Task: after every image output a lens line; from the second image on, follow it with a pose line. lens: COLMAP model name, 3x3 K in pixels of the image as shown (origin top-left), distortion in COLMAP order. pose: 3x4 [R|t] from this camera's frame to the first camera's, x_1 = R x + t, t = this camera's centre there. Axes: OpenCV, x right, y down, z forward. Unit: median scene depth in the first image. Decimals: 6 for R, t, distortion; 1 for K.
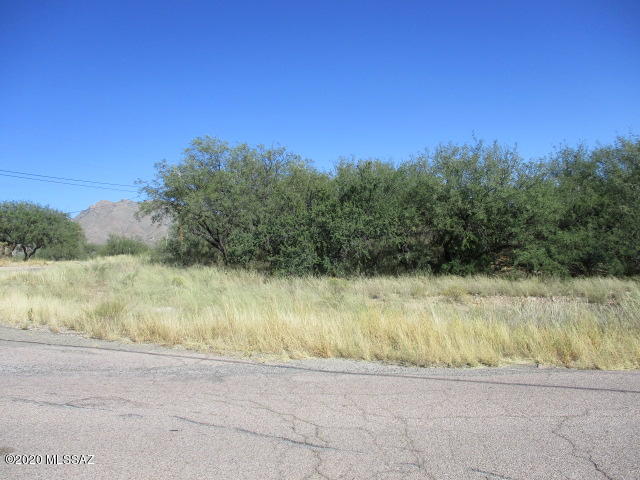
lens RADIAL K [[492.5, 0, 309.1], [0, 492.5, 241.1], [0, 0, 1]] dist [-0.002895, 0.002349]
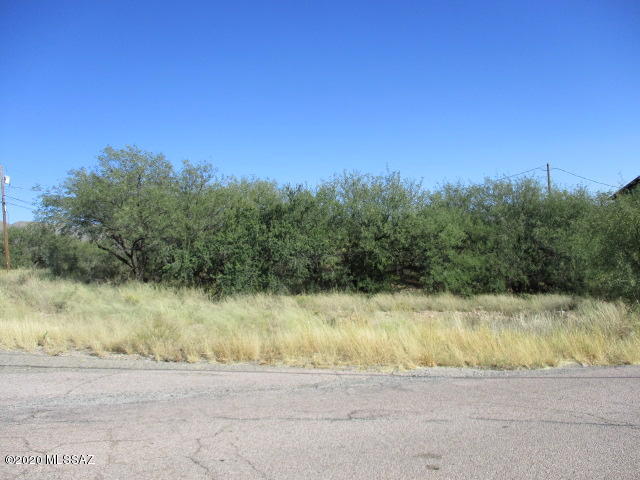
lens RADIAL K [[492.5, 0, 309.1], [0, 492.5, 241.1], [0, 0, 1]] dist [-0.002895, 0.002349]
pose [[0.943185, 0.031759, 0.330747, -0.219839], [-0.020032, 0.999046, -0.038808, 0.000210], [-0.331664, 0.029977, 0.942921, 0.010350]]
